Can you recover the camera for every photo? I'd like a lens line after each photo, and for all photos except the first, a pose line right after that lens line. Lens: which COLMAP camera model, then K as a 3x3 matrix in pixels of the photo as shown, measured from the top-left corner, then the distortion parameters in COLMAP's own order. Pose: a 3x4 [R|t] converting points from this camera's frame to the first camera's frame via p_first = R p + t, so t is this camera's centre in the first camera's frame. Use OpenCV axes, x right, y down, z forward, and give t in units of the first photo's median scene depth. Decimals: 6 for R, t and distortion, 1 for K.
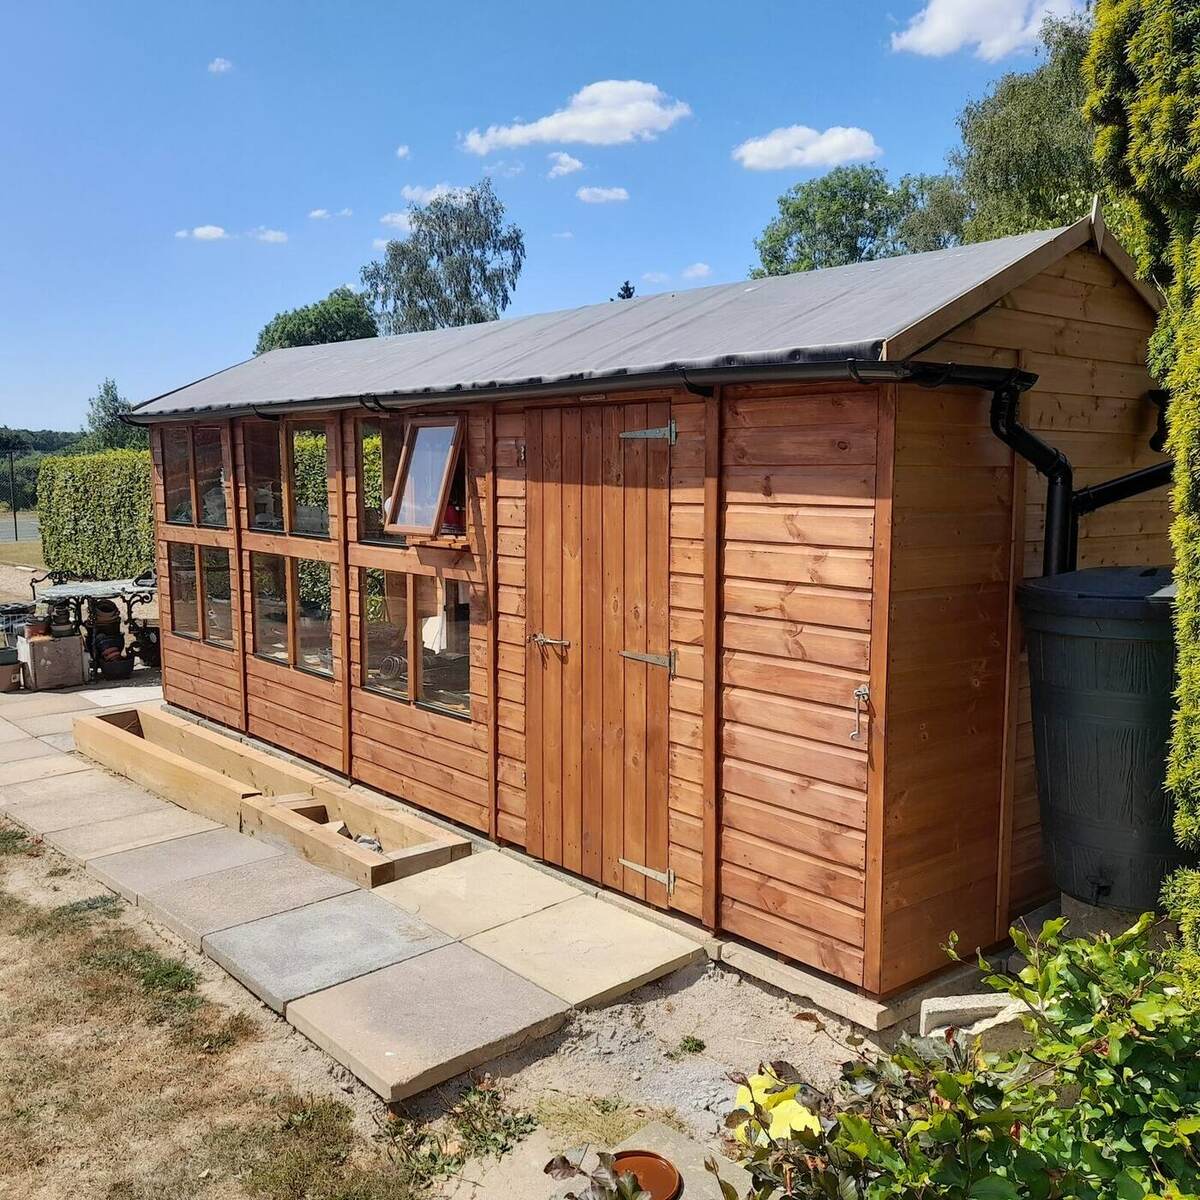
lens RADIAL K [[1175.1, 0, 600.0], [0, 1175.1, 600.0], [0, 0, 1]] dist [0.057761, -0.025110]
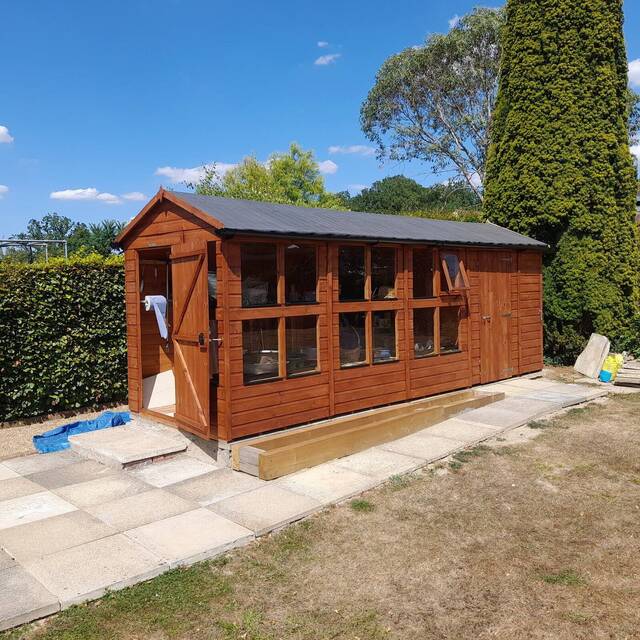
lens RADIAL K [[622.3, 0, 330.9], [0, 622.3, 324.7], [0, 0, 1]] dist [0.082711, -0.103966]
pose [[-0.070184, -0.052810, 0.996135, -1.715389], [0.143207, 0.987720, 0.062454, -0.116316], [-0.987201, 0.147036, -0.061759, 1.454145]]
